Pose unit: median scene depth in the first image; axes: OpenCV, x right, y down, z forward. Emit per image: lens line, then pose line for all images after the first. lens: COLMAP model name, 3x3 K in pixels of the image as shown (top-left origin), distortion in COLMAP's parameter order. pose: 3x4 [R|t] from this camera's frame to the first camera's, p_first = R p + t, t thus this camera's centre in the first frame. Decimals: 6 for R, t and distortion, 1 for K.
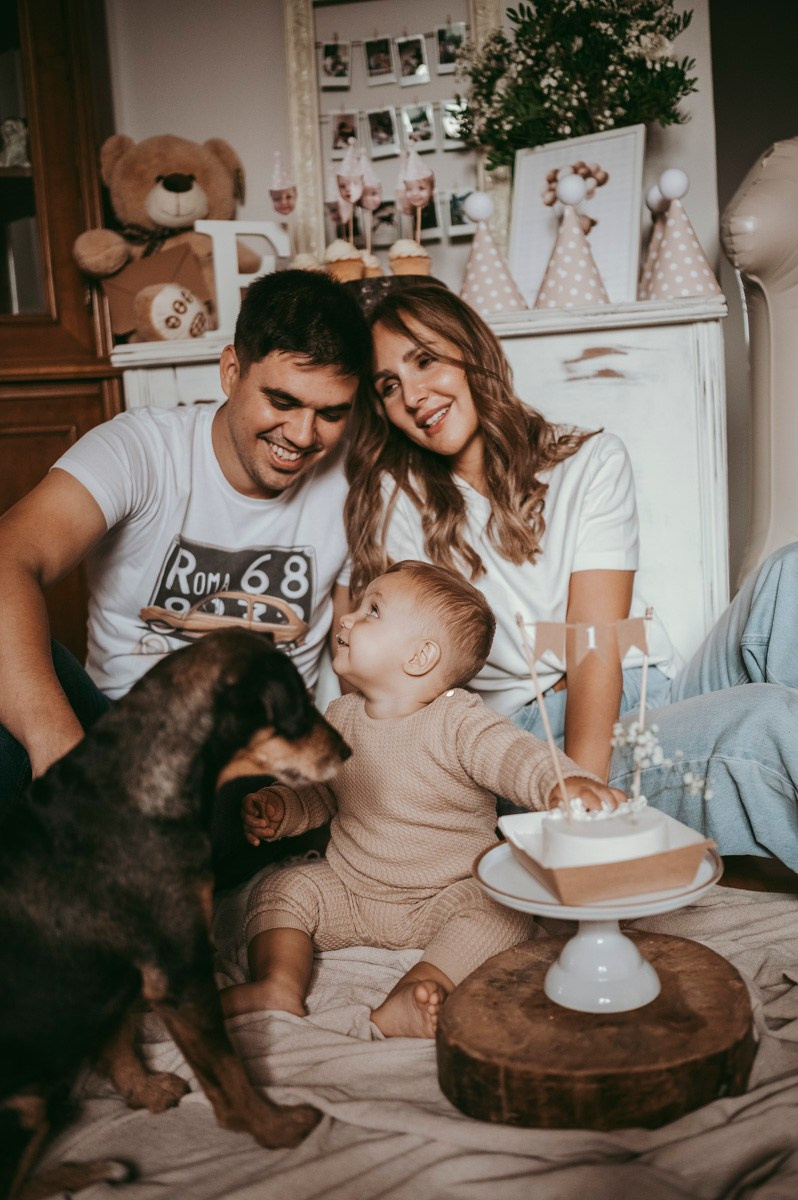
lens RADIAL K [[1199.6, 0, 399.0], [0, 1199.6, 600.0], [0, 0, 1]] dist [0.001520, -0.001554]
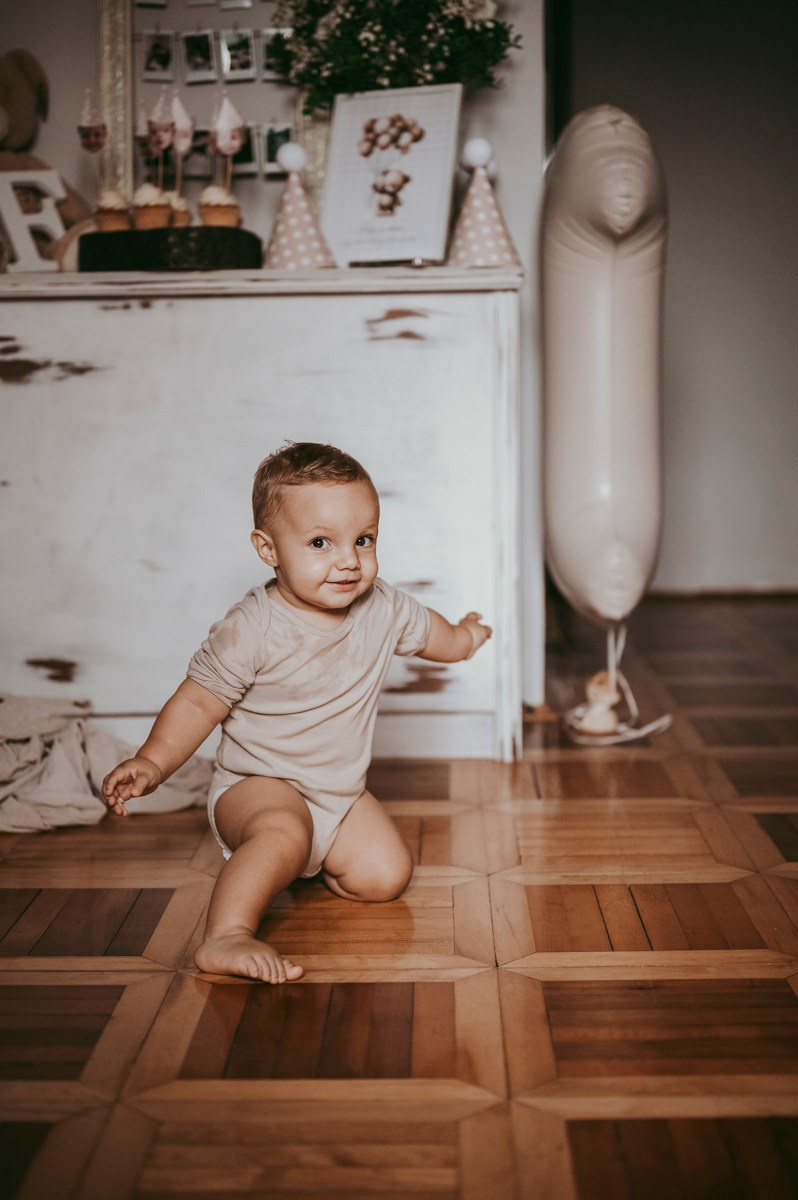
lens RADIAL K [[1752.4, 0, 399.0], [0, 1752.4, 600.0], [0, 0, 1]] dist [-0.027451, -0.056197]
pose [[0.993852, 0.039149, 0.103567, 0.019047], [-0.040638, 0.999098, 0.012299, 0.015503], [-0.102992, -0.016432, 0.994546, -0.435862]]
